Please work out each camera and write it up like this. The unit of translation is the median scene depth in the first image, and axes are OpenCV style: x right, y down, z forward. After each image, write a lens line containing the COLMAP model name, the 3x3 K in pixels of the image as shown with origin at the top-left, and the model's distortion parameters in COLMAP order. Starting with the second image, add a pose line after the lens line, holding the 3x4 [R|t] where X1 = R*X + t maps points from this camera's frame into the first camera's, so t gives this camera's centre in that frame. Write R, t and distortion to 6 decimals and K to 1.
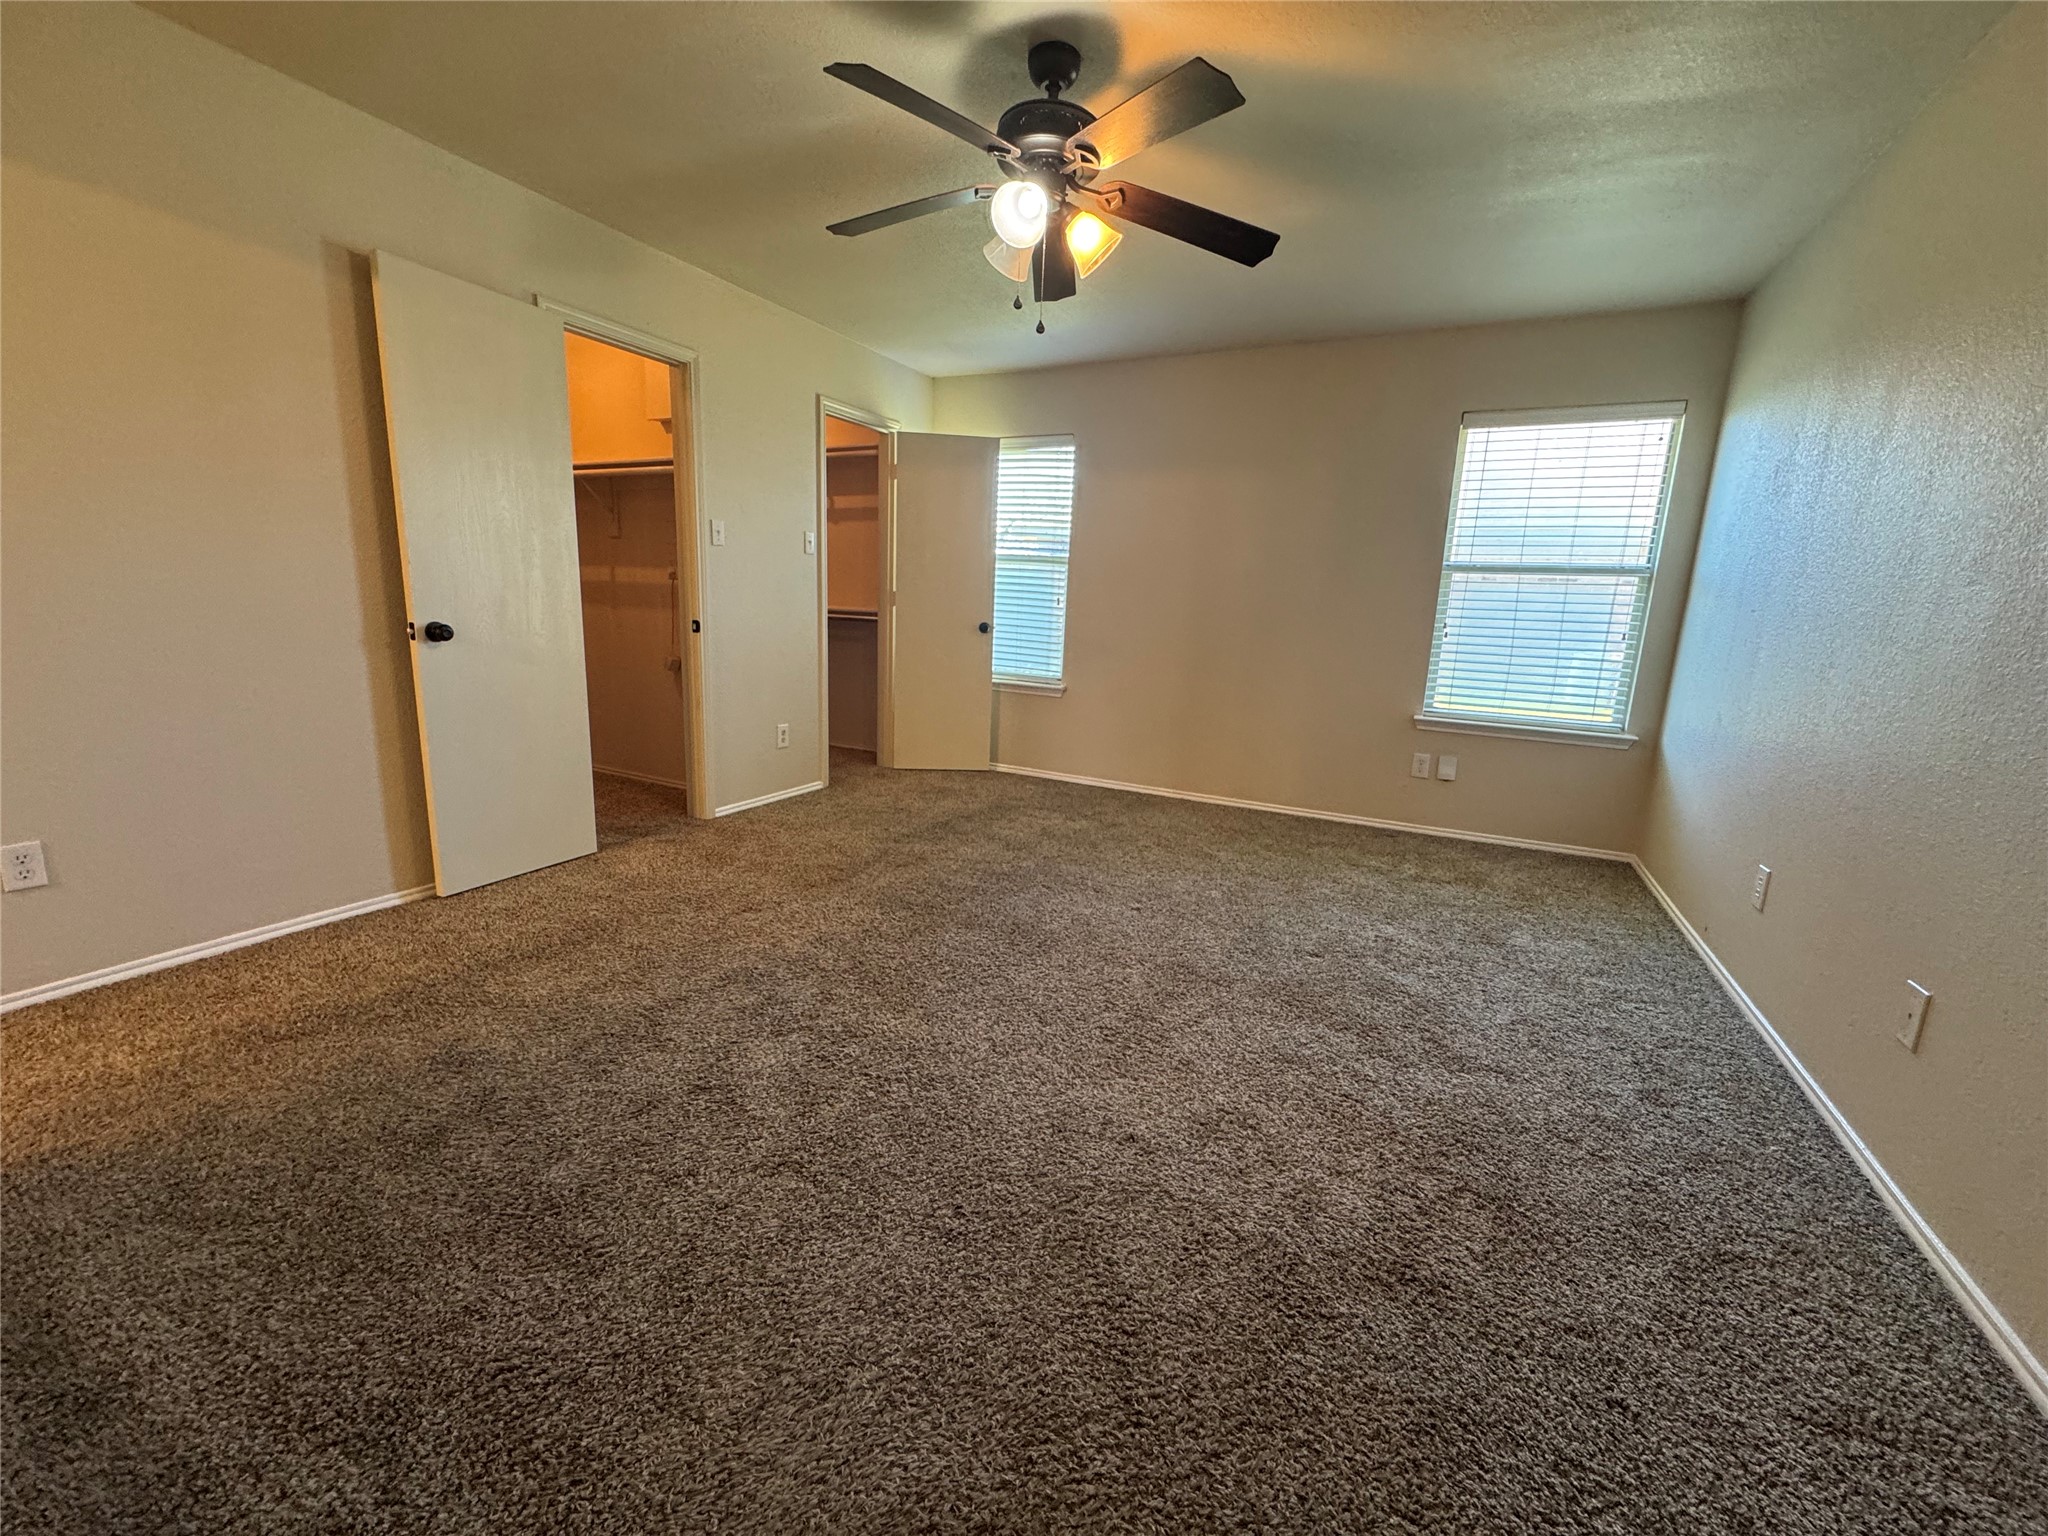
lens RADIAL K [[817.0, 0, 1025.6], [0, 817.0, 768.2], [0, 0, 1]] dist [-0.001710, -0.000249]
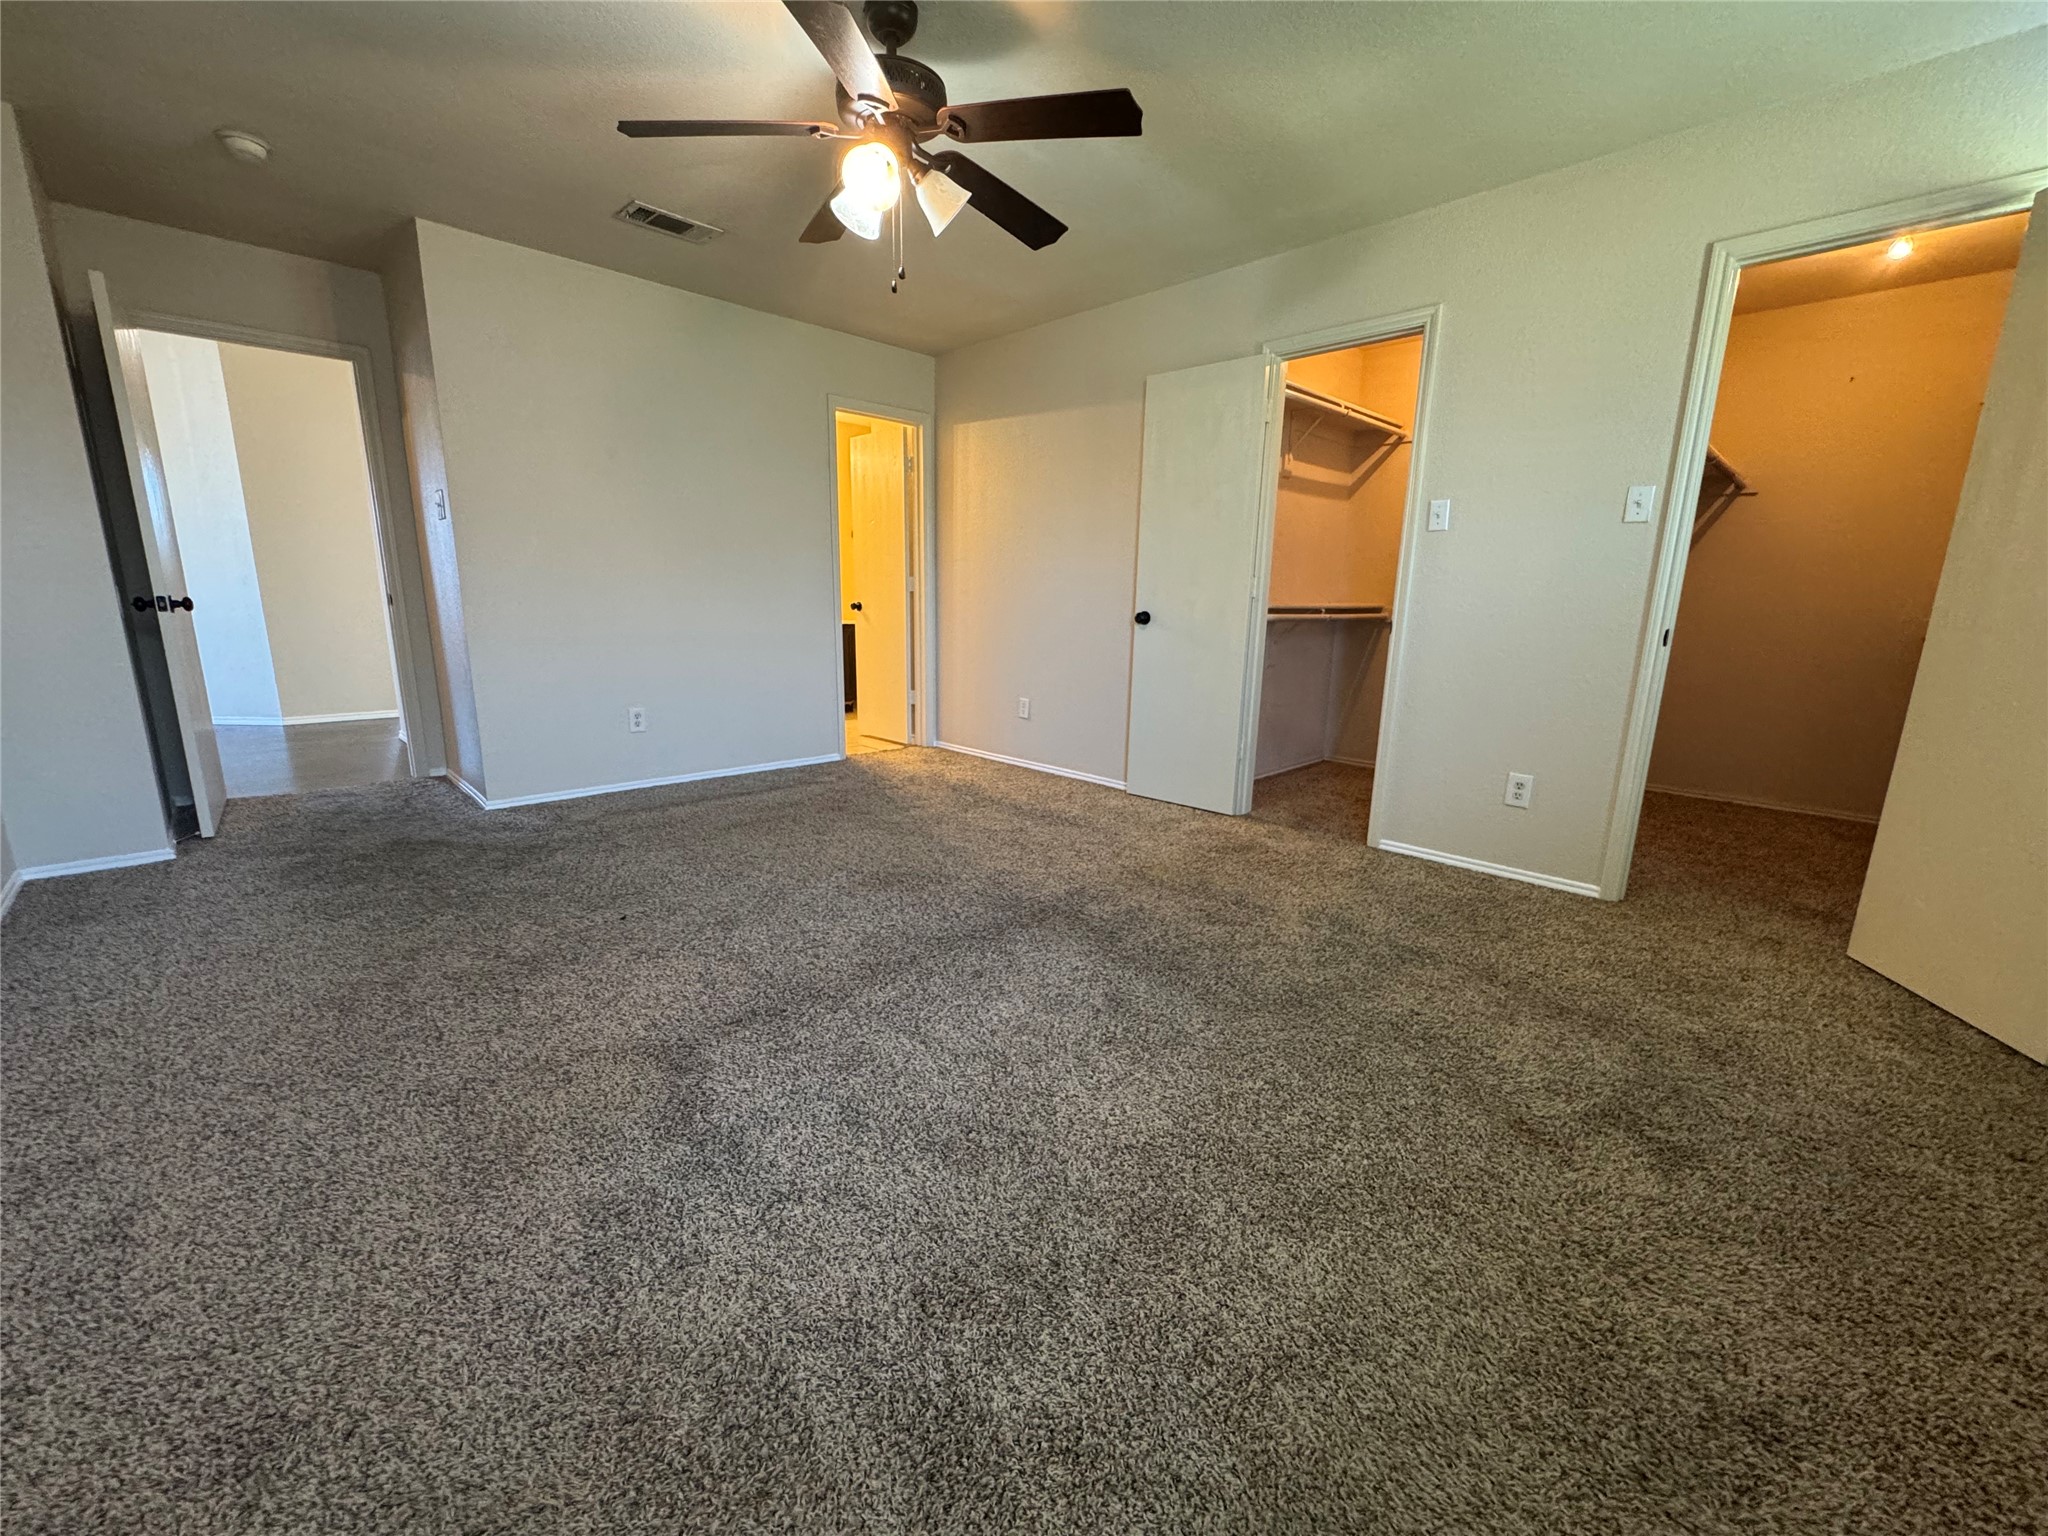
lens RADIAL K [[817.0, 0, 1026.6], [0, 817.0, 768.7], [0, 0, 1]] dist [-0.001710, -0.000249]
pose [[-0.319046, 0.149178, -0.935925, 0.580074], [-0.223837, 0.947735, 0.227364, -0.143468], [0.920927, 0.282034, -0.268980, 0.932920]]
